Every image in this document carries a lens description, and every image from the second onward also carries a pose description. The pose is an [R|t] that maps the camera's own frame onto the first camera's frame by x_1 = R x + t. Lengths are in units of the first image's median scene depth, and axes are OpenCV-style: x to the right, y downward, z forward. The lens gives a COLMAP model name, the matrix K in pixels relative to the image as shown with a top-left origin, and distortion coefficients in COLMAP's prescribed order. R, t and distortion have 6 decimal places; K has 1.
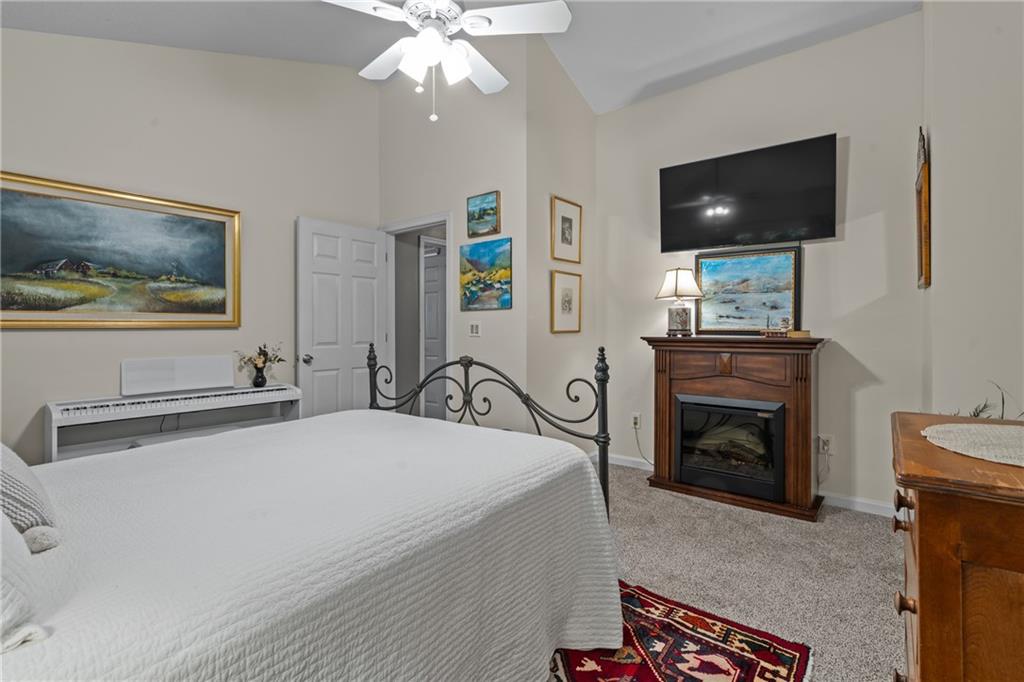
lens RADIAL K [[466.5, 0, 509.4], [0, 466.5, 337.1], [0, 0, 1]] dist [-0.000799, 0.000483]
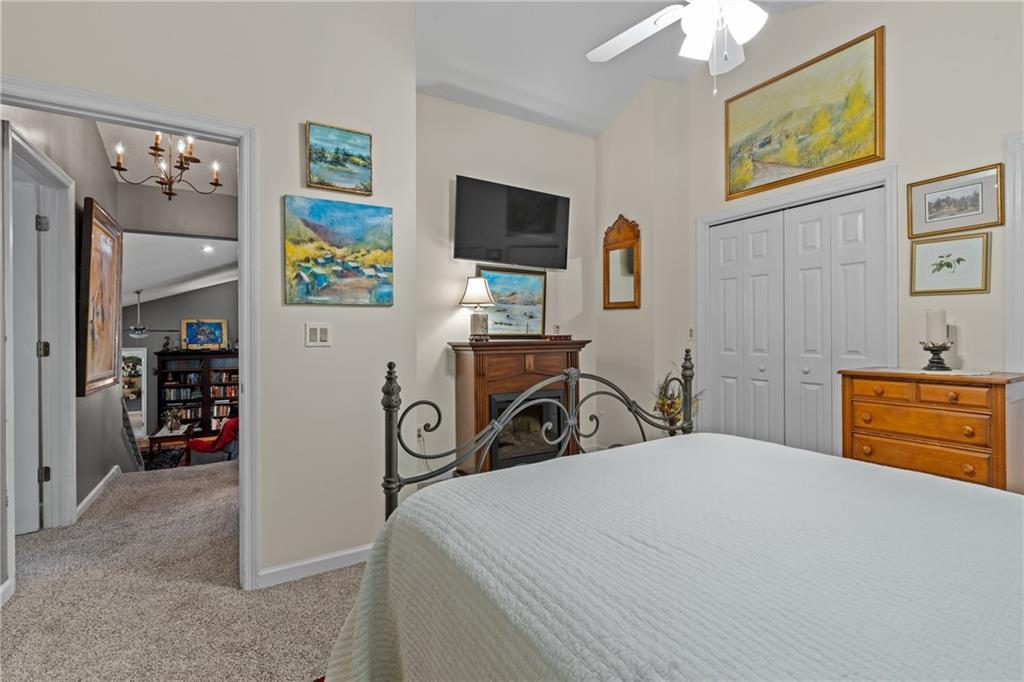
lens RADIAL K [[466.5, 0, 509.4], [0, 466.5, 337.1], [0, 0, 1]] dist [-0.000799, 0.000483]
pose [[0.348303, -0.008027, 0.937348, -0.601366], [0.020103, 0.999797, 0.001092, -0.010330], [-0.937166, 0.018463, 0.348394, 0.568260]]
